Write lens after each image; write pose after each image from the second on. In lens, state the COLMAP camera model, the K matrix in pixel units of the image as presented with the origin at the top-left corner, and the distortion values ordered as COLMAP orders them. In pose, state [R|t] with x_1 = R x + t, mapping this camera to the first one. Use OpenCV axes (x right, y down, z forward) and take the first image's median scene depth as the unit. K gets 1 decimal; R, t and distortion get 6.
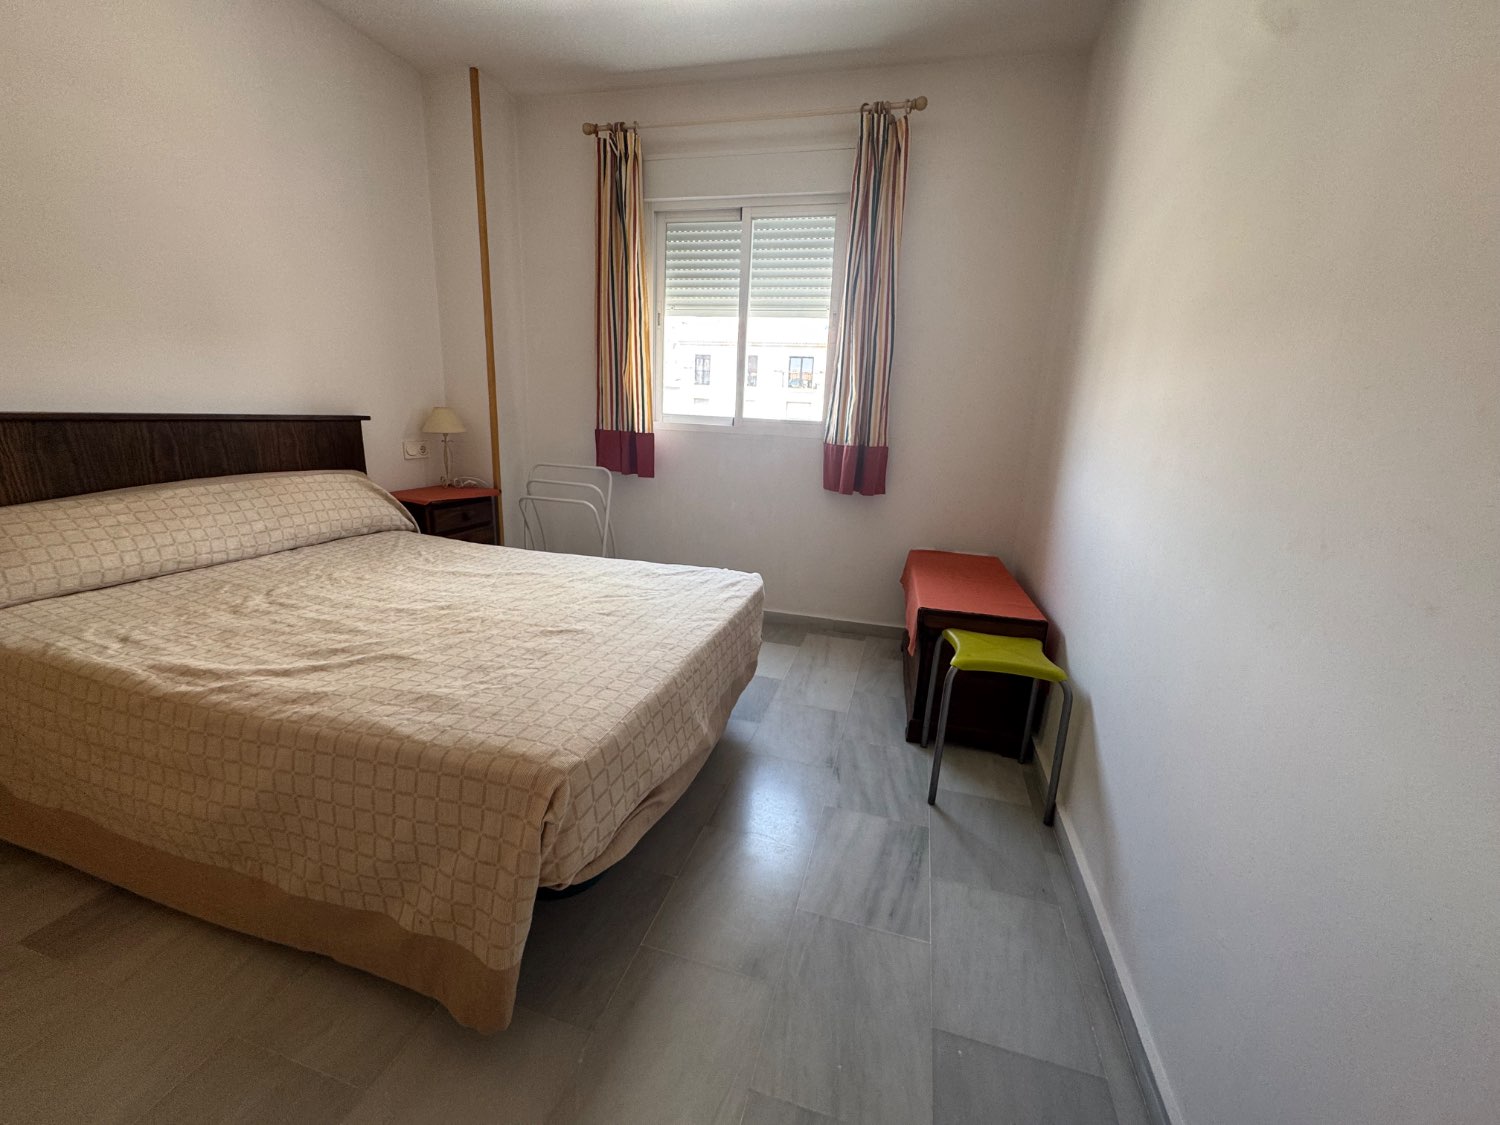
lens RADIAL K [[597.7, 0, 749.8], [0, 597.7, 564.3], [0, 0, 1]] dist [0.000248, -0.000540]
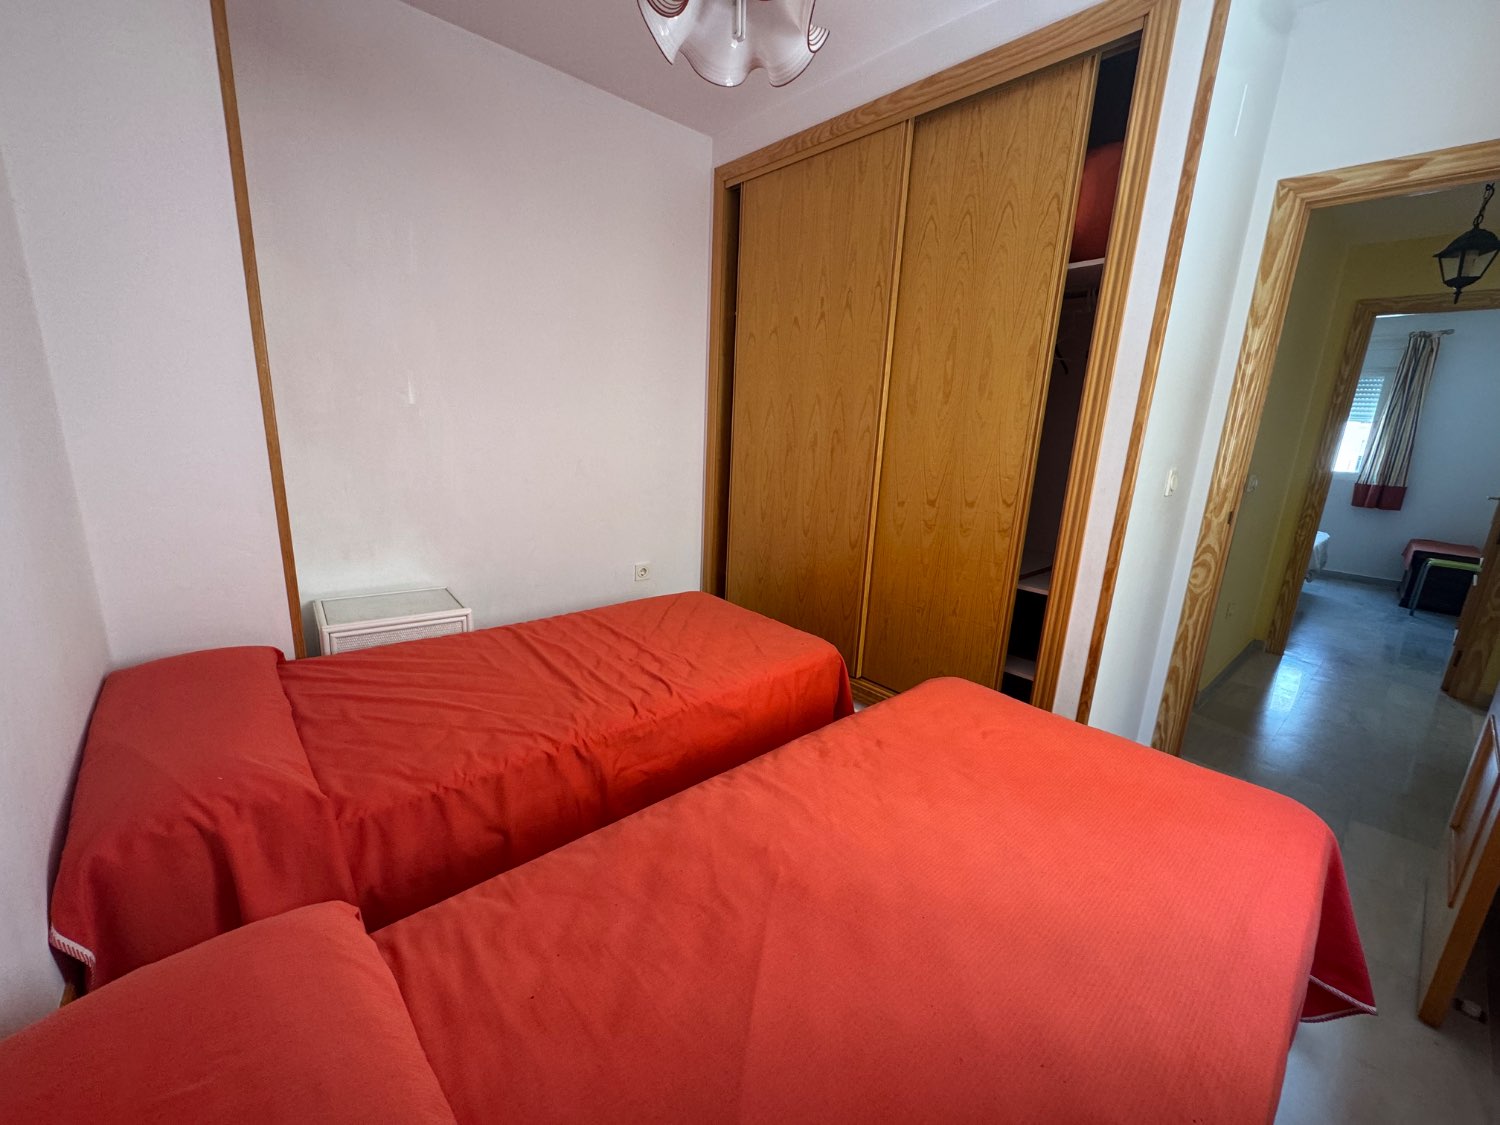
lens RADIAL K [[597.7, 0, 750.8], [0, 597.7, 564.6], [0, 0, 1]] dist [0.000248, -0.000540]
pose [[0.816962, 0.135989, -0.560429, -0.373502], [-0.155326, 0.987774, 0.013261, 0.353905], [0.555381, 0.076216, 0.828096, -1.745592]]
